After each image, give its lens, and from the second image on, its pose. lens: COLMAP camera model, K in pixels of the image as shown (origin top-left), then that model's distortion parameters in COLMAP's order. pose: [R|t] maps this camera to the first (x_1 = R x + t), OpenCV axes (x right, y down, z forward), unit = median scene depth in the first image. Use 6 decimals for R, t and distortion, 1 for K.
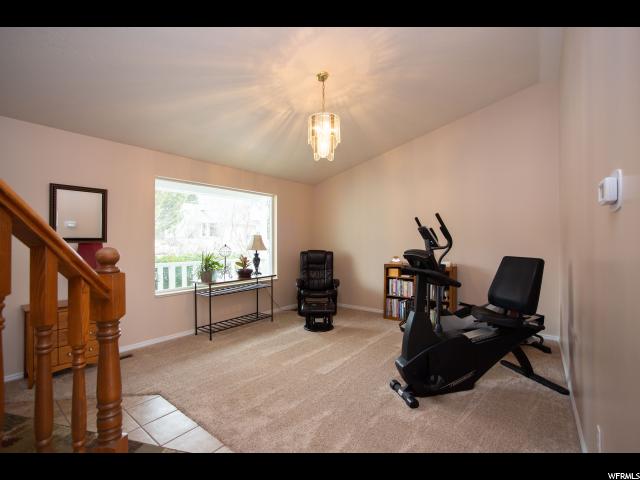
lens RADIAL K [[289.2, 0, 319.2], [0, 289.2, 237.5], [0, 0, 1]] dist [-0.021044, 0.003131]
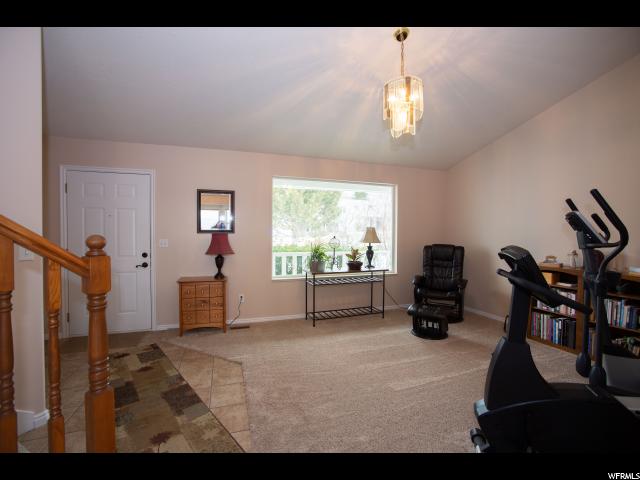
lens RADIAL K [[281.2, 0, 325.2], [0, 281.2, 237.9], [0, 0, 1]] dist [-0.034005, 0.009186]
pose [[0.845223, 0.013077, -0.534253, 0.183632], [-0.000070, 0.999703, 0.024360, 0.005003], [0.534413, -0.020552, 0.844974, 0.139286]]
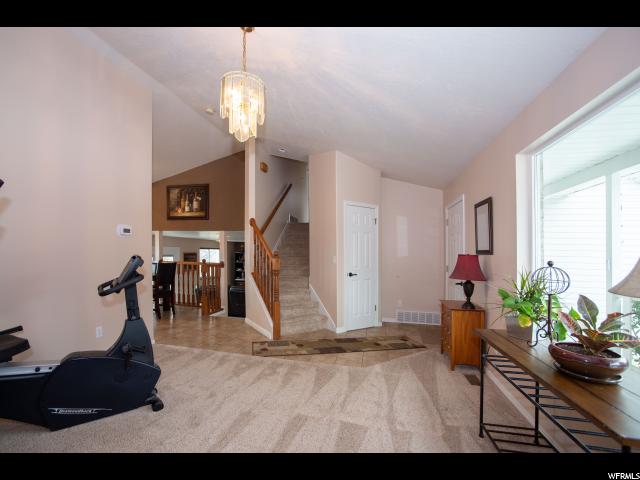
lens RADIAL K [[281.2, 0, 321.0], [0, 281.2, 245.7], [0, 0, 1]] dist [-0.034005, 0.009186]
pose [[-0.905407, -0.034344, -0.423153, 0.096397], [-0.016407, 0.998809, -0.045959, 0.030188], [0.424227, -0.034669, -0.904892, 1.210426]]
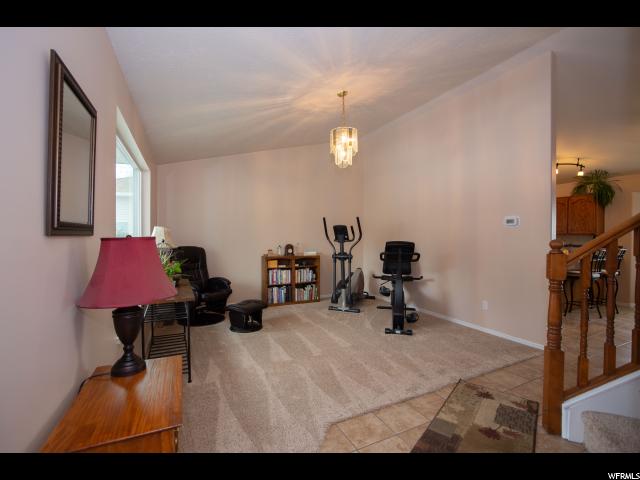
lens RADIAL K [[289.2, 0, 318.8], [0, 289.2, 237.3], [0, 0, 1]] dist [-0.021044, 0.003131]
pose [[0.446295, 0.001935, 0.894884, -0.757038], [-0.018745, 0.999798, 0.007186, 0.008393], [-0.894689, -0.019982, 0.446242, 0.396010]]
